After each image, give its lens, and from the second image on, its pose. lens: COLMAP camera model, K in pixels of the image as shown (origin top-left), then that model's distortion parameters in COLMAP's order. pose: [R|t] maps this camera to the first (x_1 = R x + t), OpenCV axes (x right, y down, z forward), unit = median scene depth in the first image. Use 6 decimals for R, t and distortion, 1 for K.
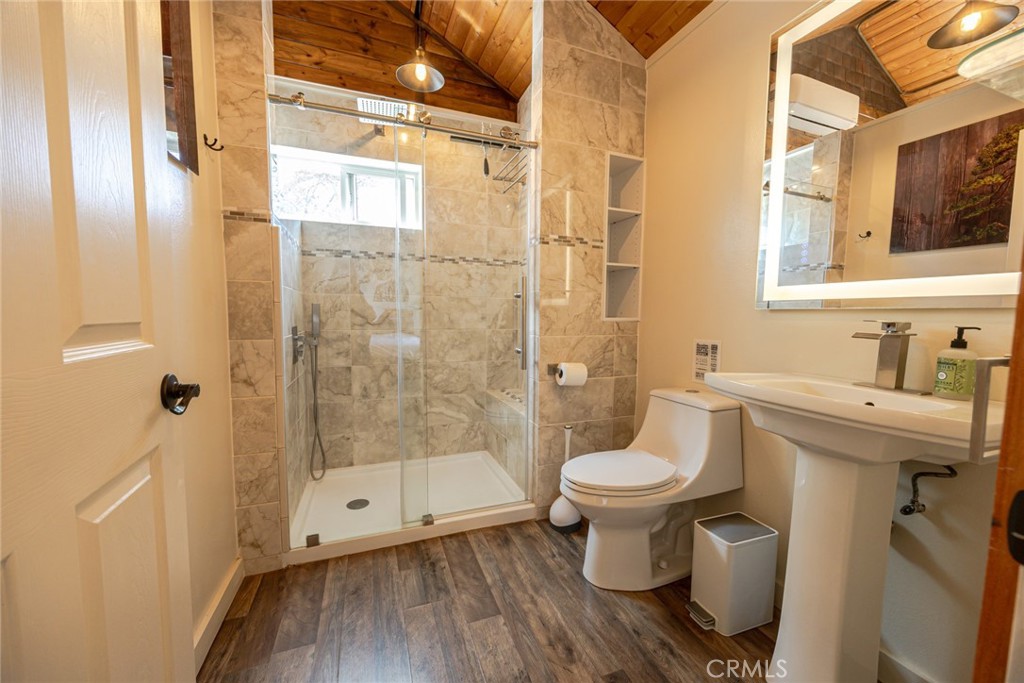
lens RADIAL K [[400.8, 0, 523.7], [0, 400.8, 346.0], [0, 0, 1]] dist [-0.002411, -0.000862]
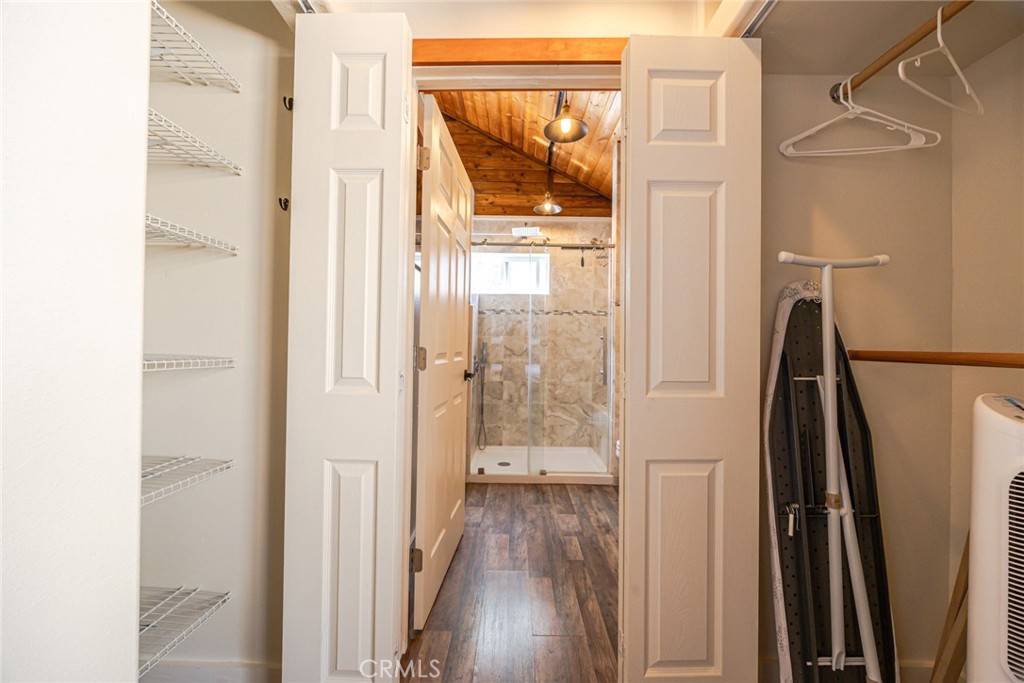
lens RADIAL K [[387.8, 0, 505.9], [0, 387.8, 334.3], [0, 0, 1]] dist [-0.004597, 0.000386]
pose [[0.923823, -0.007996, -0.382737, 0.175008], [-0.037138, 0.993194, -0.110391, 0.035419], [0.381015, 0.116196, 0.917238, -0.440430]]
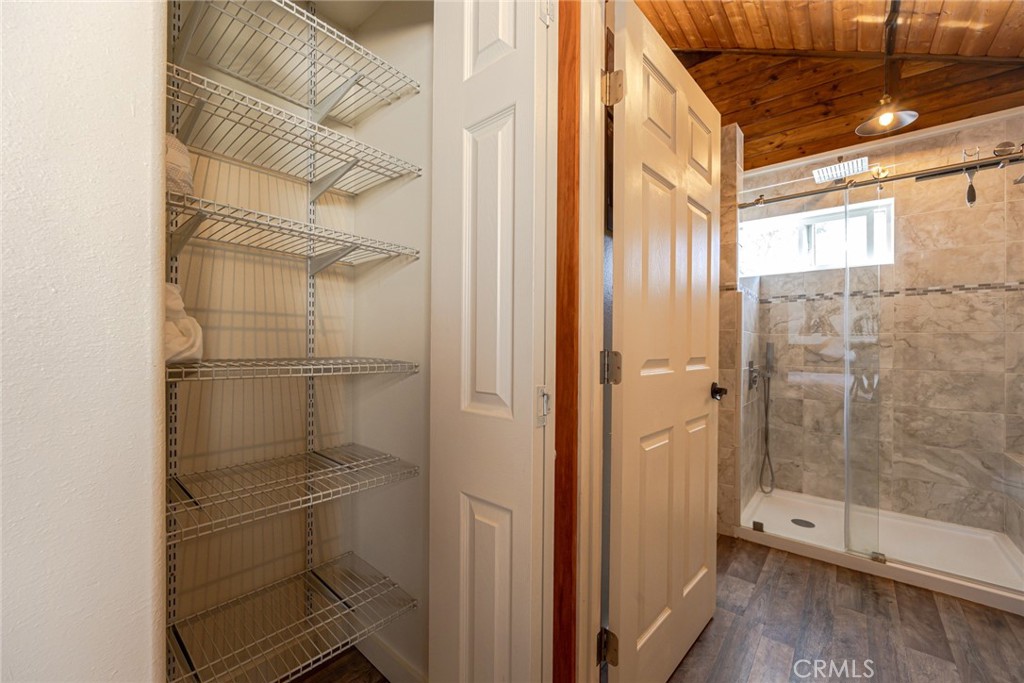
lens RADIAL K [[400.8, 0, 496.2], [0, 400.8, 340.1], [0, 0, 1]] dist [-0.002411, -0.000862]
pose [[0.461321, -0.015694, -0.887094, 0.157647], [-0.076421, 0.995425, -0.057353, 0.016841], [0.883936, 0.094251, 0.458011, -0.262178]]
